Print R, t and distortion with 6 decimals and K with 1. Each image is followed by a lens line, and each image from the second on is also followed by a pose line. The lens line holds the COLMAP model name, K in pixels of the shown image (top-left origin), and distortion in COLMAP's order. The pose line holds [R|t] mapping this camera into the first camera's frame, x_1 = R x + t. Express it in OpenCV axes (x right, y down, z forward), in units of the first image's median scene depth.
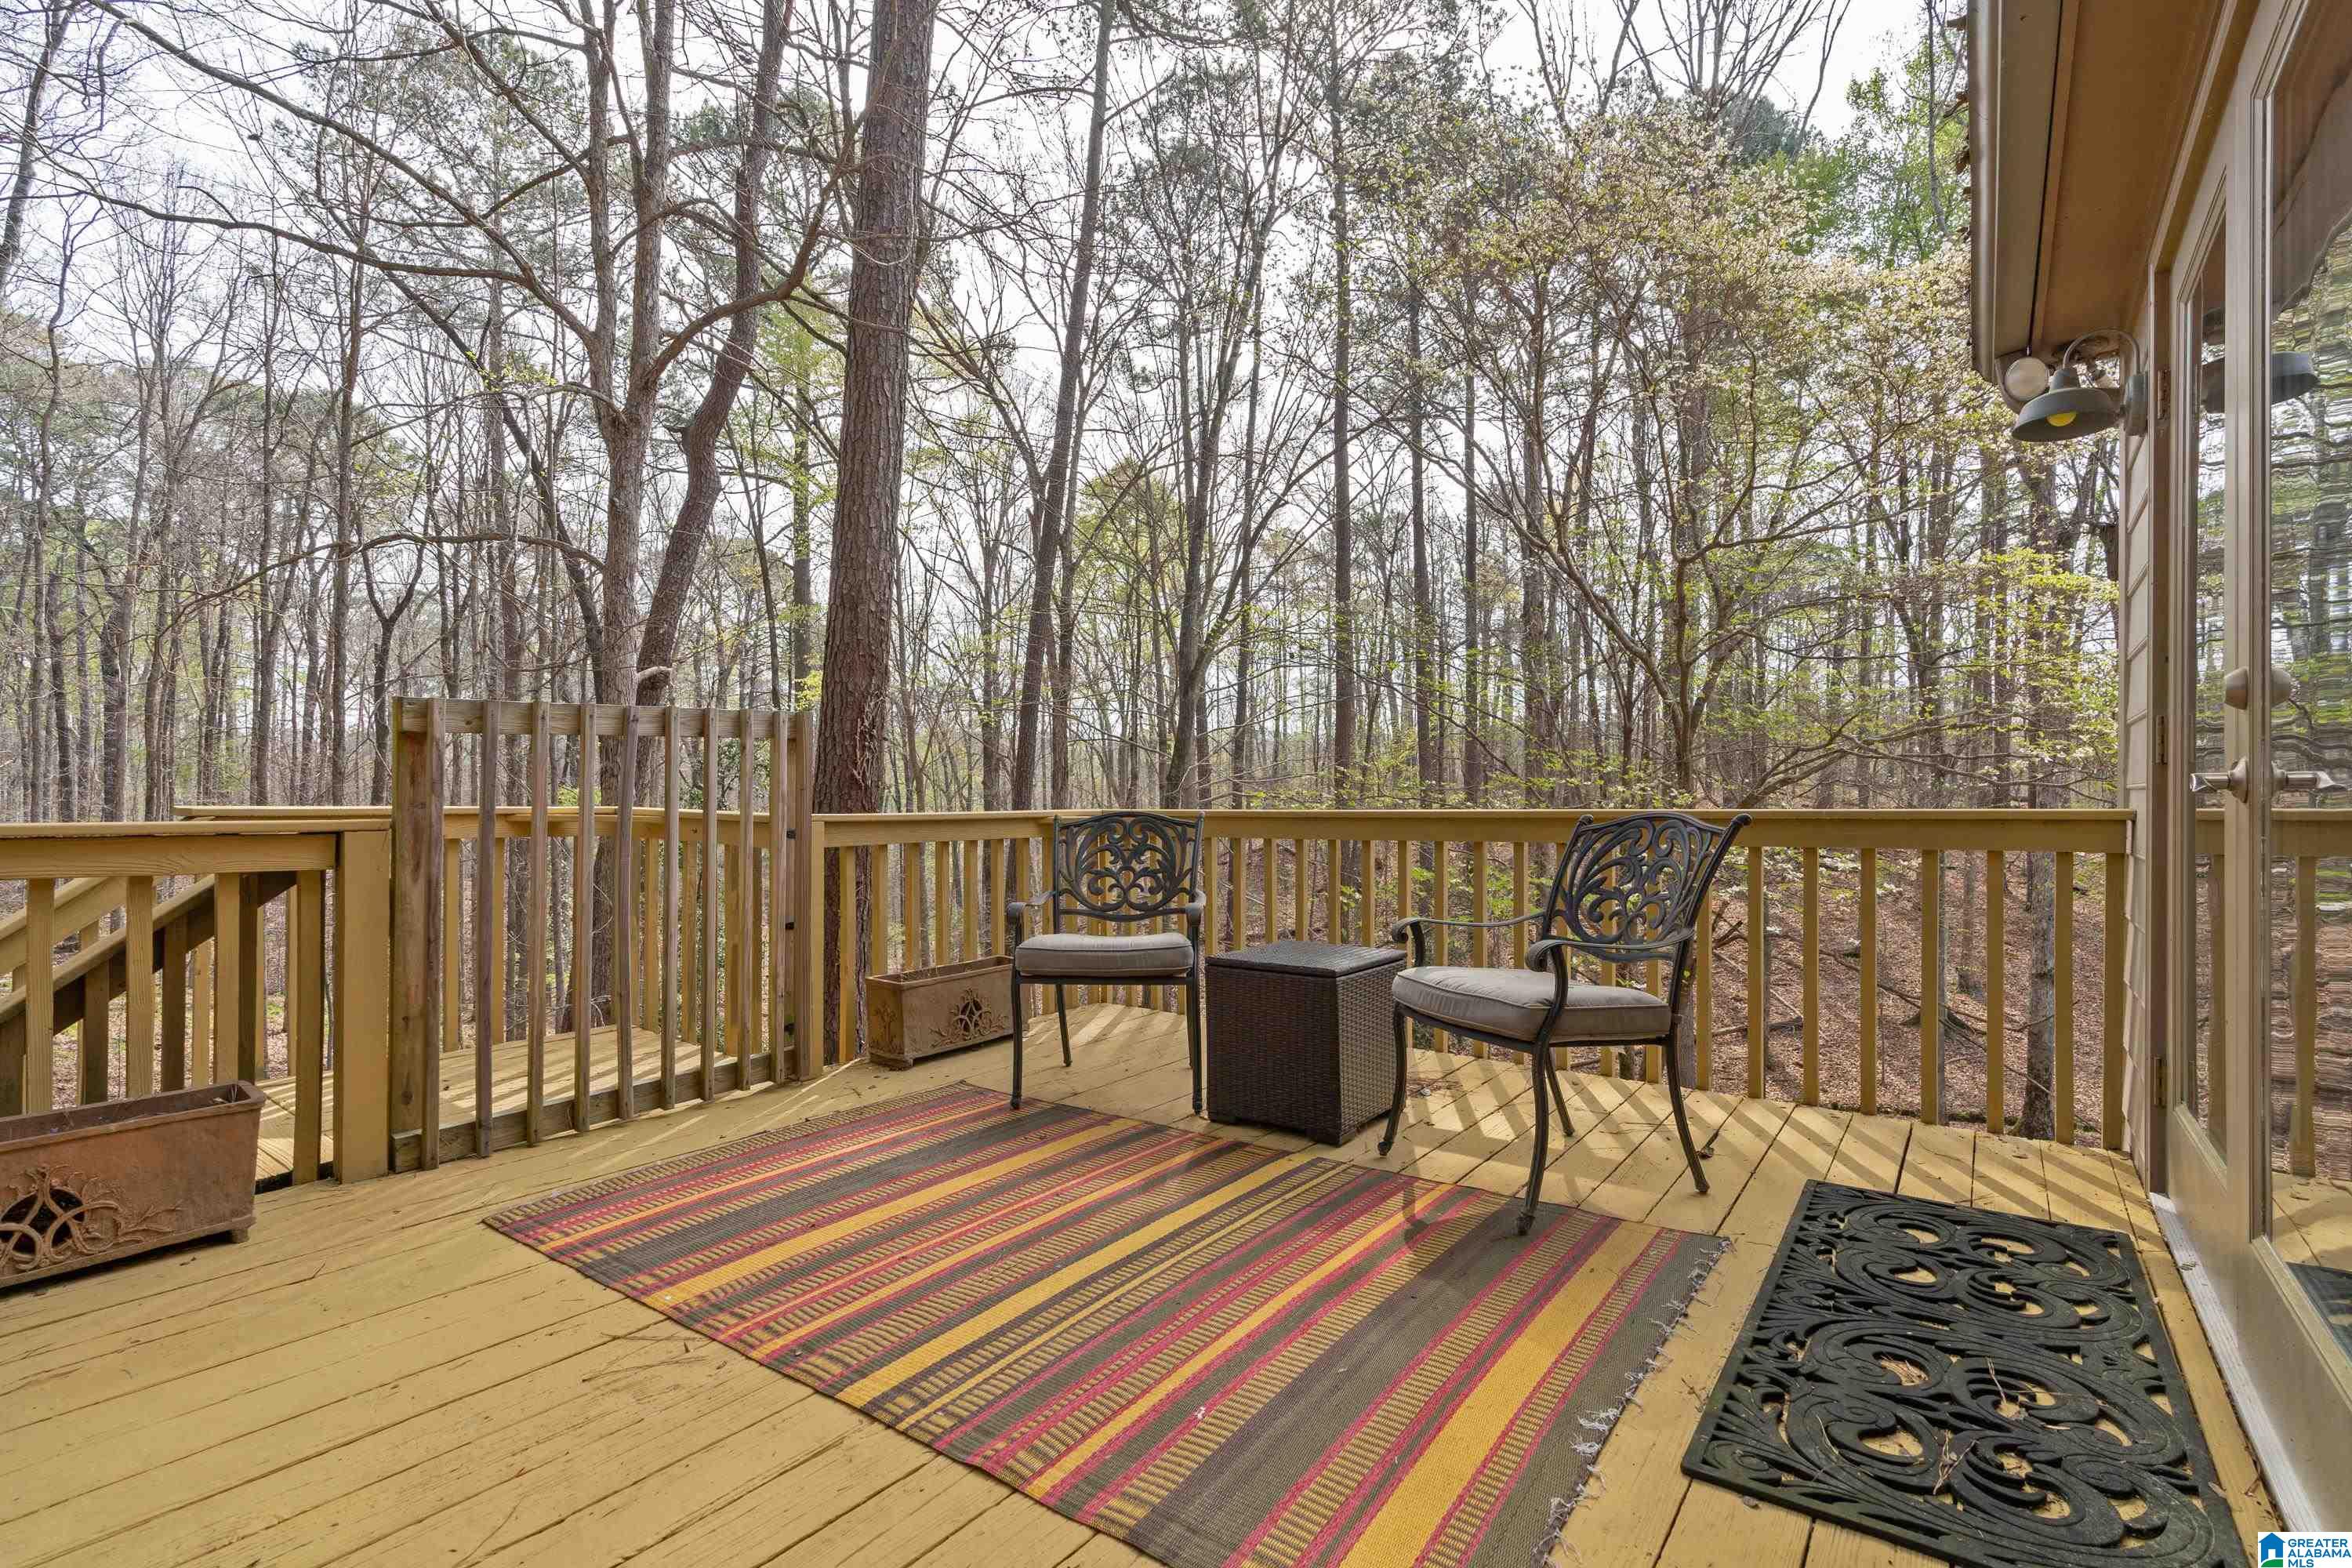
lens RADIAL K [[1116.0, 0, 1176.0], [0, 1116.0, 784.0], [0, 0, 1]] dist [-0.000391, 0.000043]
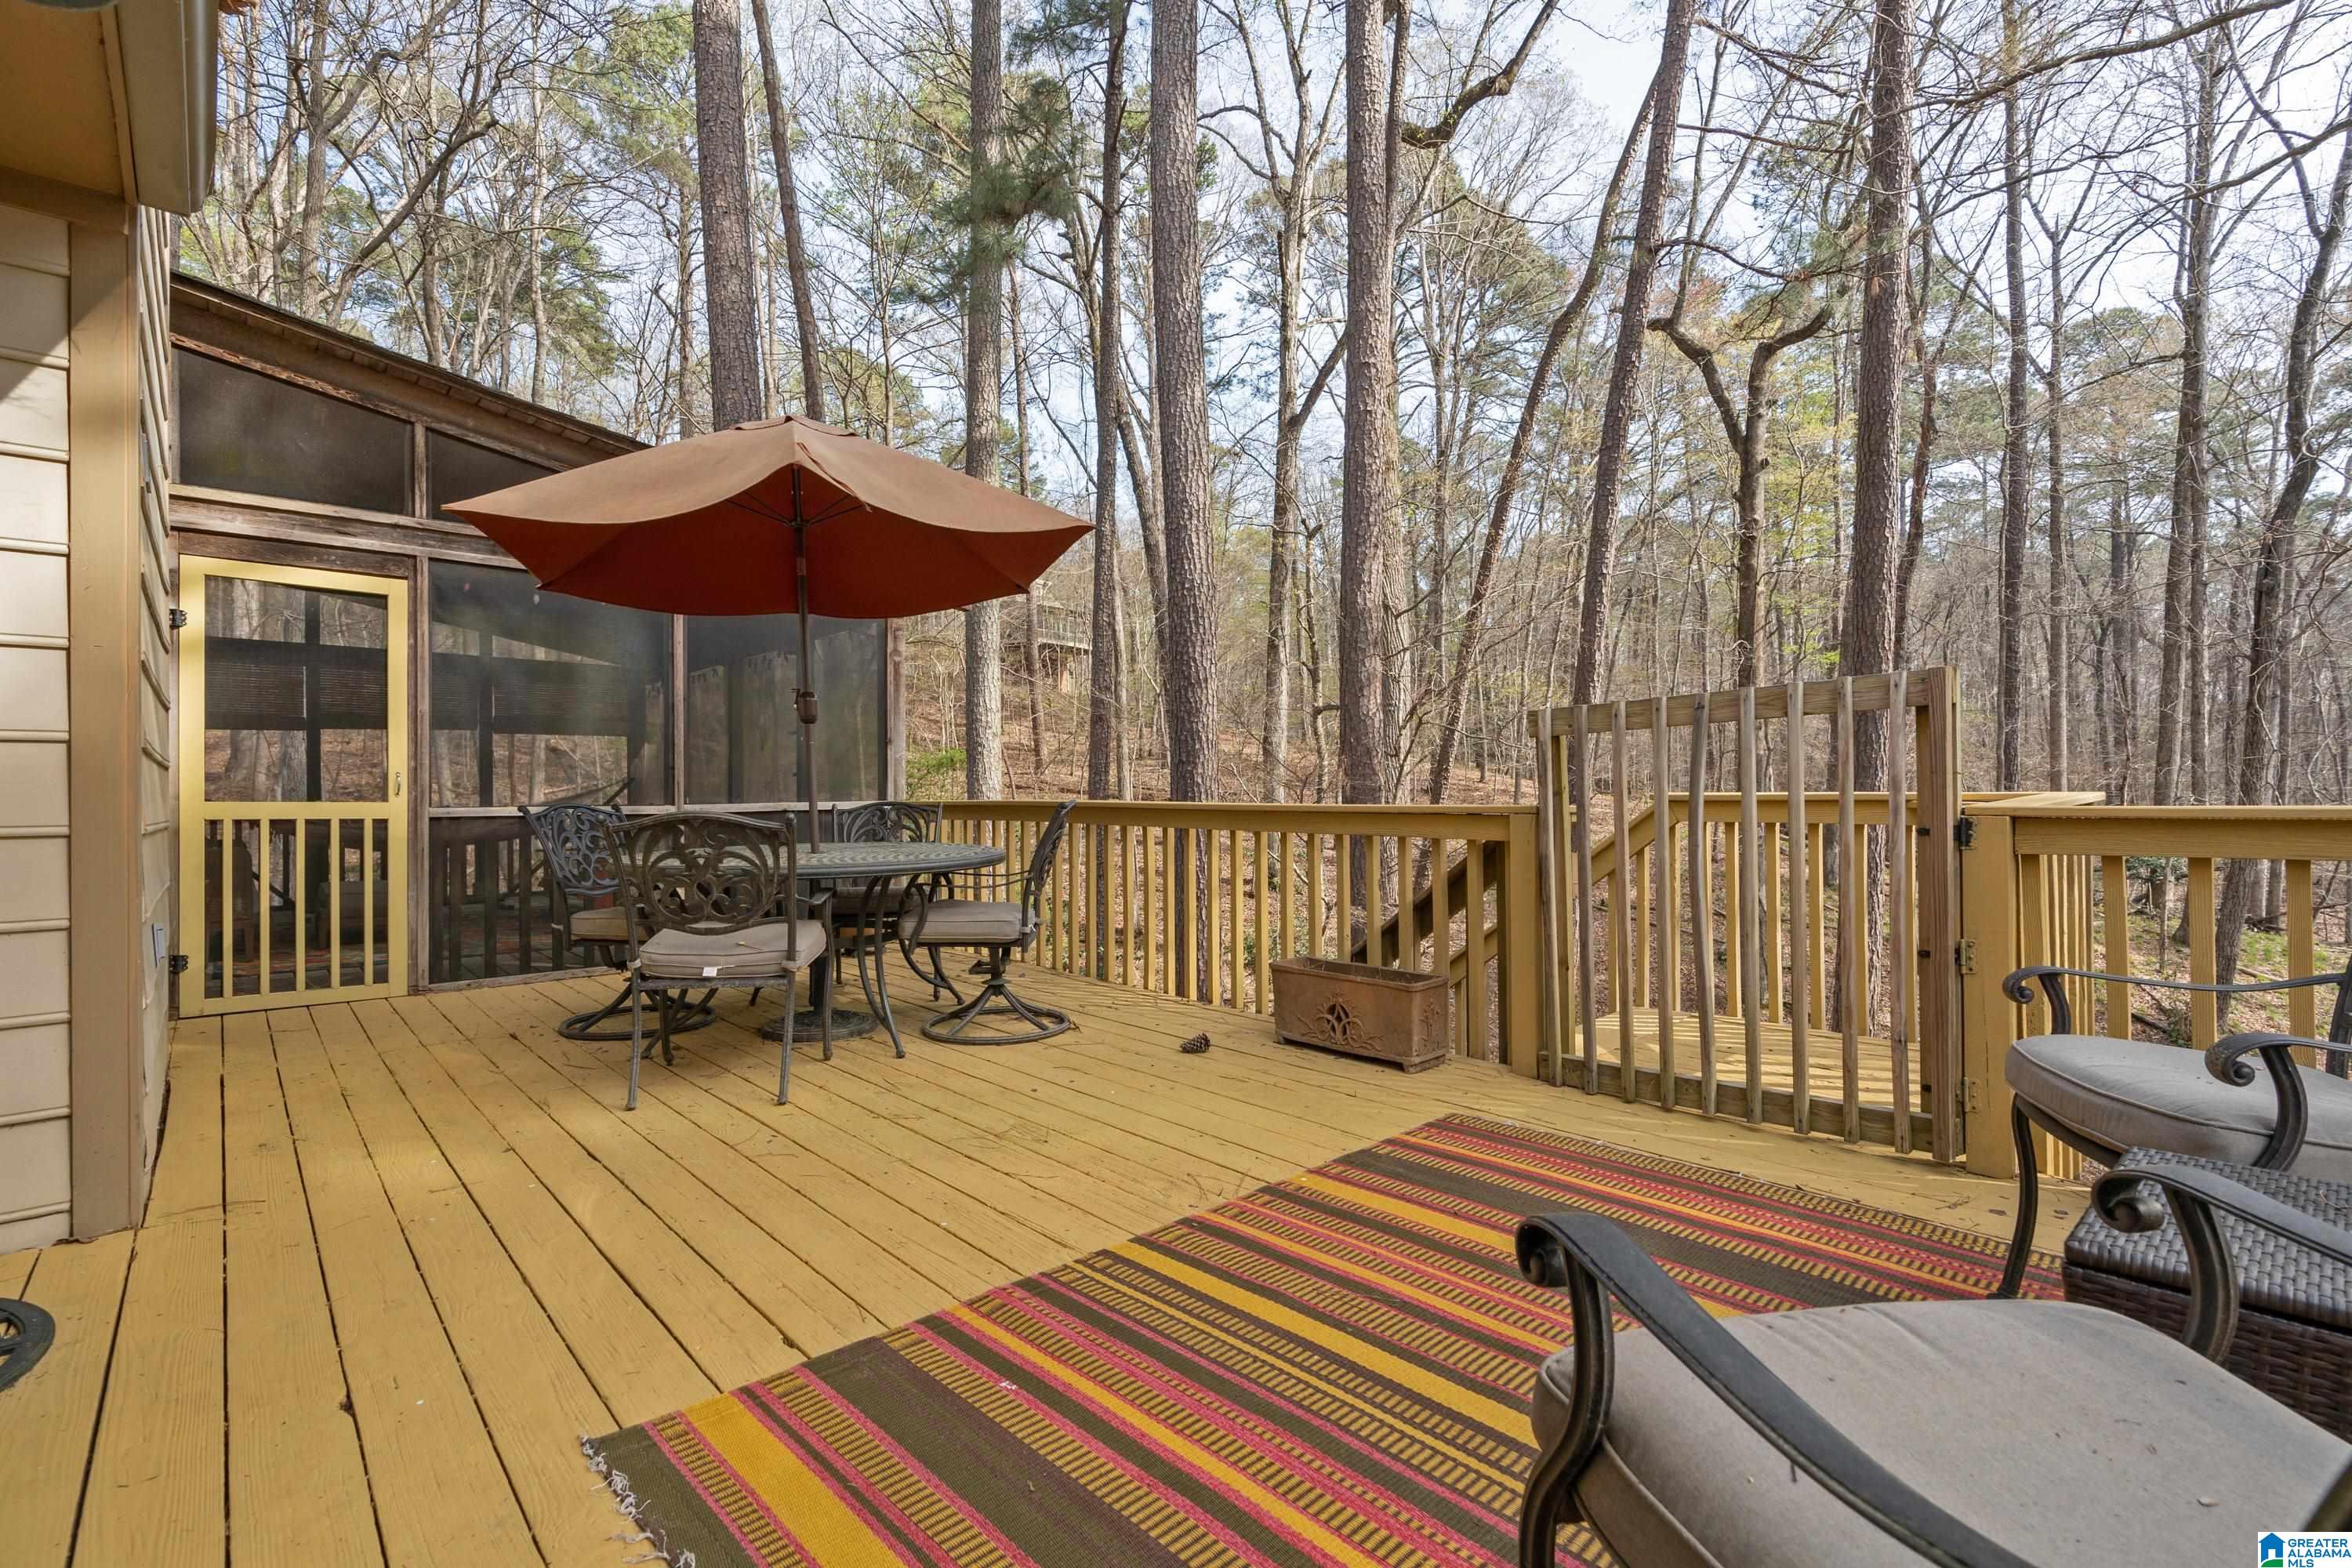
lens RADIAL K [[1072.3, 0, 1176.0], [0, 1072.3, 784.0], [0, 0, 1]] dist [-0.000330, 0.000190]
pose [[-0.205538, -0.003695, -0.978642, 0.693176], [0.028494, 0.999546, -0.009758, 0.006730], [0.978234, -0.029891, -0.205340, 0.972641]]
